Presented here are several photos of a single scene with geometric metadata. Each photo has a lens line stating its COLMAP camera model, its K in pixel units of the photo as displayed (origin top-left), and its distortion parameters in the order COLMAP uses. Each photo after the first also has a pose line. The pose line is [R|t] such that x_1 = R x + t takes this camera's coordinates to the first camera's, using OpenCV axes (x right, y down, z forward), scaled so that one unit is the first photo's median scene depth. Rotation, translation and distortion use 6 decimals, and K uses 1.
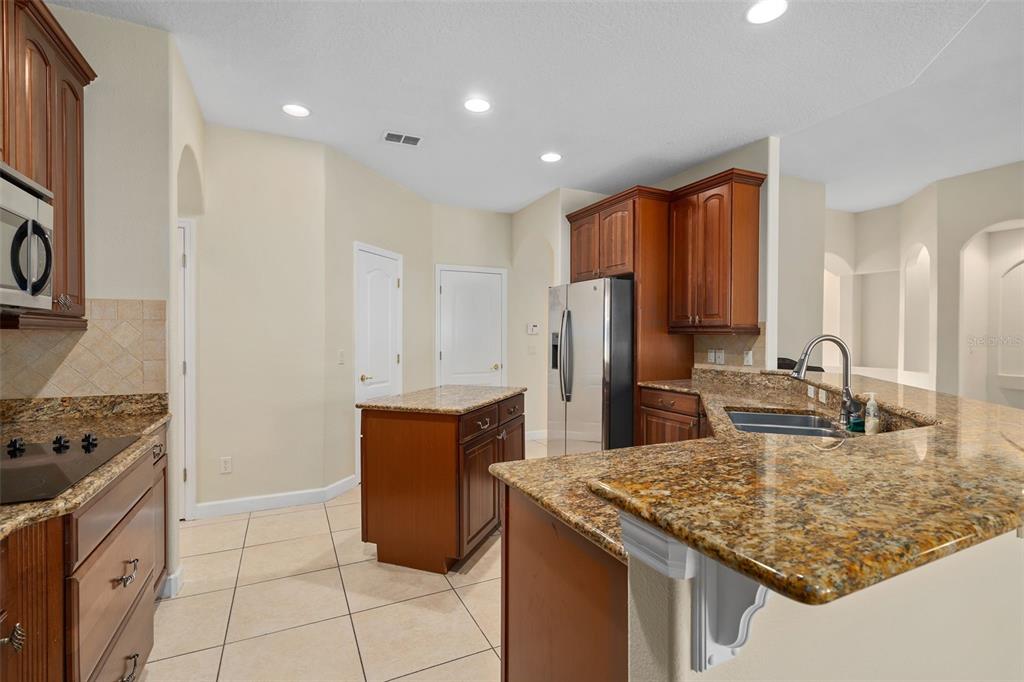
lens RADIAL K [[472.9, 0, 509.5], [0, 472.9, 342.7], [0, 0, 1]] dist [0.001169, -0.000450]
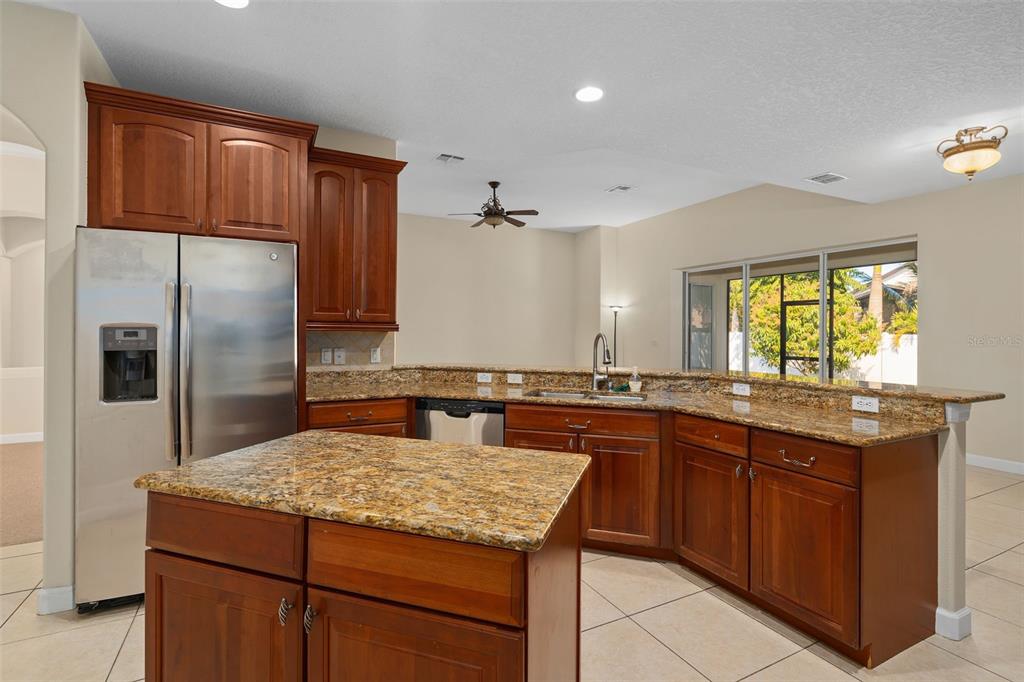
lens RADIAL K [[472.9, 0, 512.5], [0, 472.9, 331.2], [0, 0, 1]] dist [0.001169, -0.000450]
pose [[-0.057807, 0.001196, 0.998327, -0.501003], [0.008997, 0.999959, -0.000677, -0.014752], [-0.998287, 0.008943, -0.057815, 0.793940]]
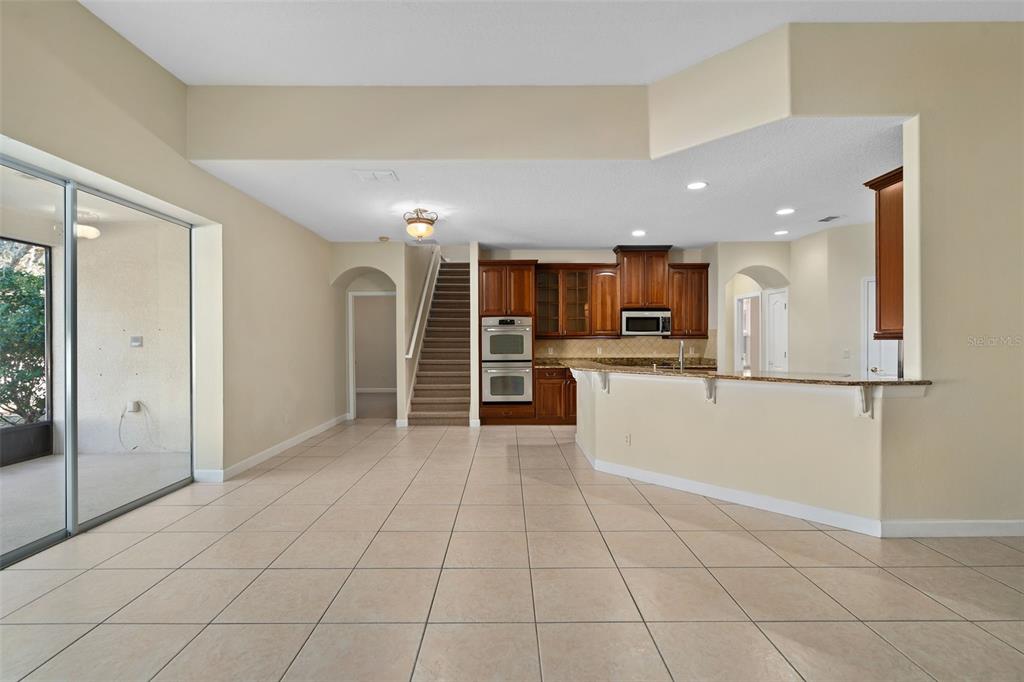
lens RADIAL K [[465.5, 0, 506.9], [0, 465.5, 343.2], [0, 0, 1]] dist [0.001157, -0.000384]
pose [[-0.430385, 0.008257, -0.902608, 1.722663], [-0.009927, 0.999854, 0.013880, -0.016582], [0.902591, 0.014934, -0.430241, 0.708793]]
